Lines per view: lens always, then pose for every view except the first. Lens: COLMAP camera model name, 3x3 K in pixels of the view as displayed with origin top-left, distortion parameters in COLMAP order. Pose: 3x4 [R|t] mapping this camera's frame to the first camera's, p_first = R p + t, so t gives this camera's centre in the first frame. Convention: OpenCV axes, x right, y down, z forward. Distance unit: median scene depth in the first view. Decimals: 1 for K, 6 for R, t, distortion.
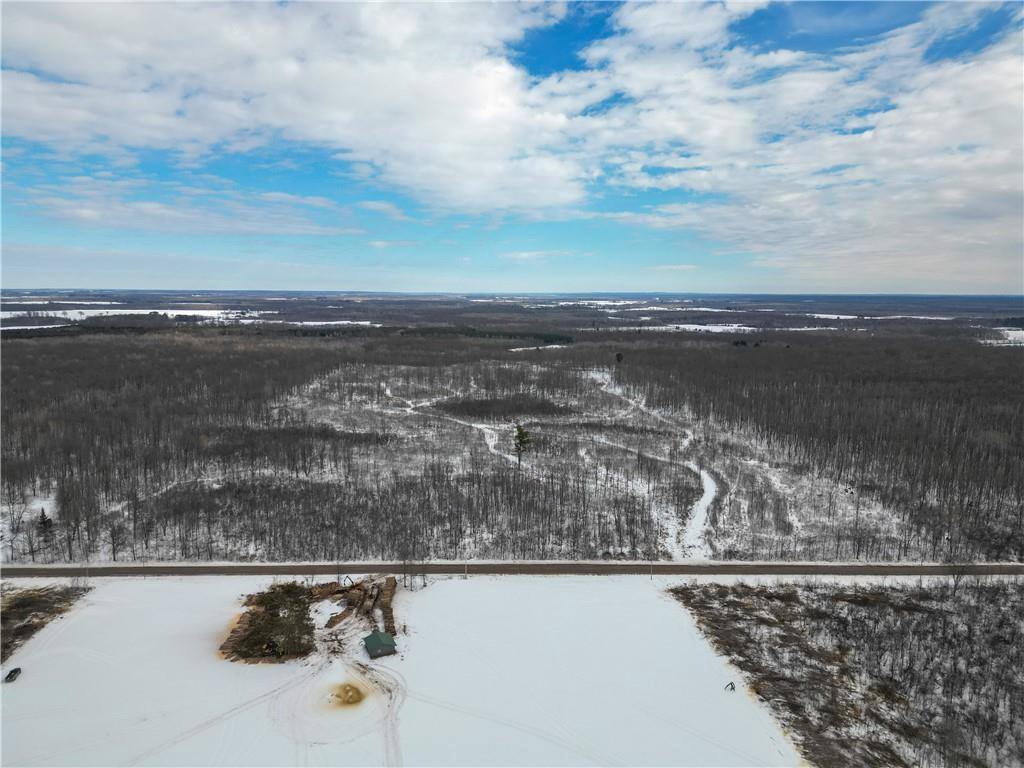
lens RADIAL K [[770.7, 0, 521.7], [0, 770.7, 382.8], [0, 0, 1]] dist [0.009978, 0.003990]
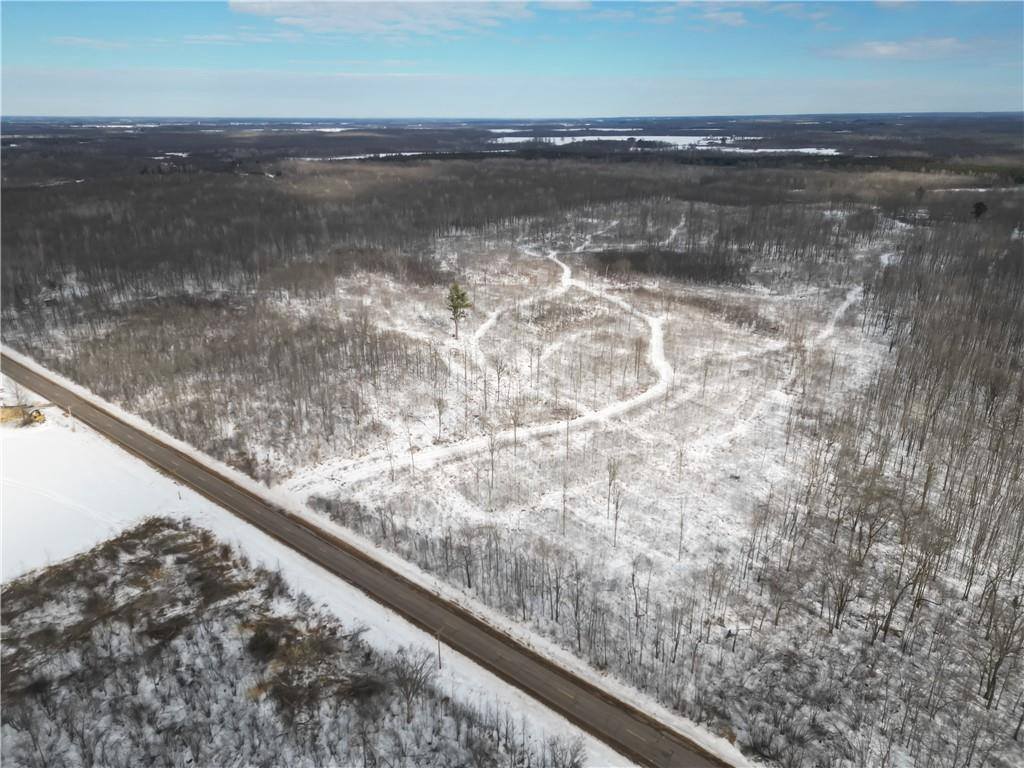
lens RADIAL K [[770.7, 0, 512.7], [0, 770.7, 382.4], [0, 0, 1]] dist [0.009978, 0.003990]
pose [[0.716805, 0.207720, -0.665615, 0.919296], [-0.063390, 0.970056, 0.234462, -0.049862], [0.694386, -0.125870, 0.708509, 0.757554]]
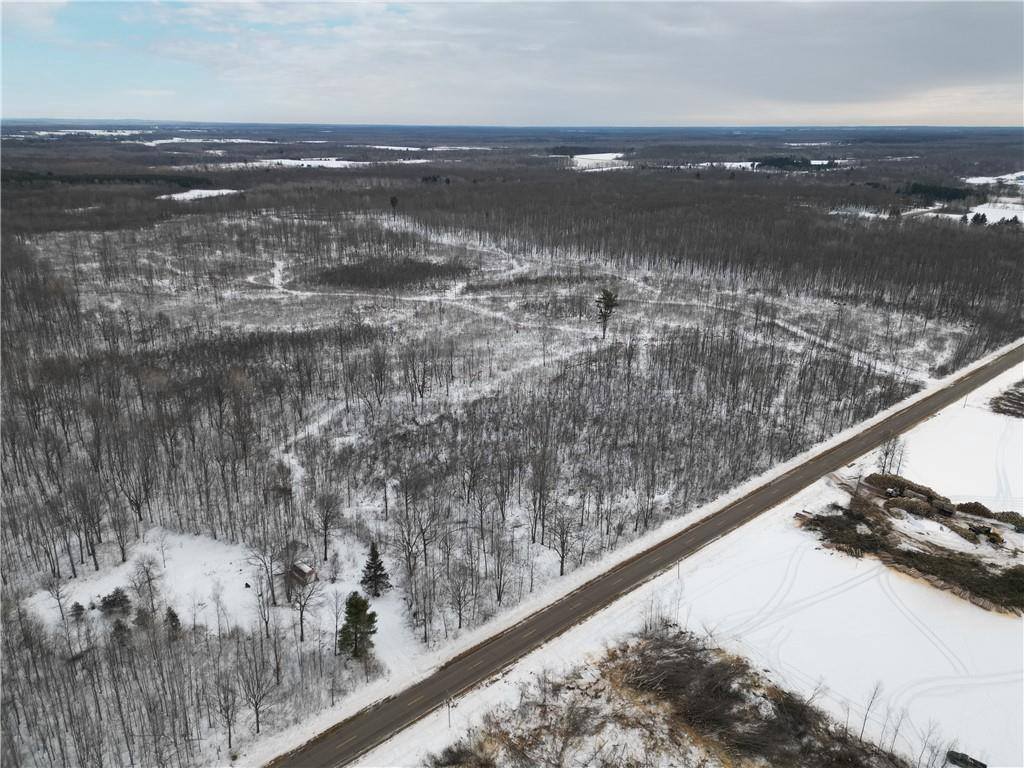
lens RADIAL K [[770.7, 0, 512.0], [0, 770.7, 388.7], [0, 0, 1]] dist [0.009978, 0.003990]
pose [[0.758138, -0.205297, 0.618935, -1.007320], [0.067819, 0.968825, 0.238281, -0.071950], [-0.648558, -0.138674, 0.748426, 0.649171]]
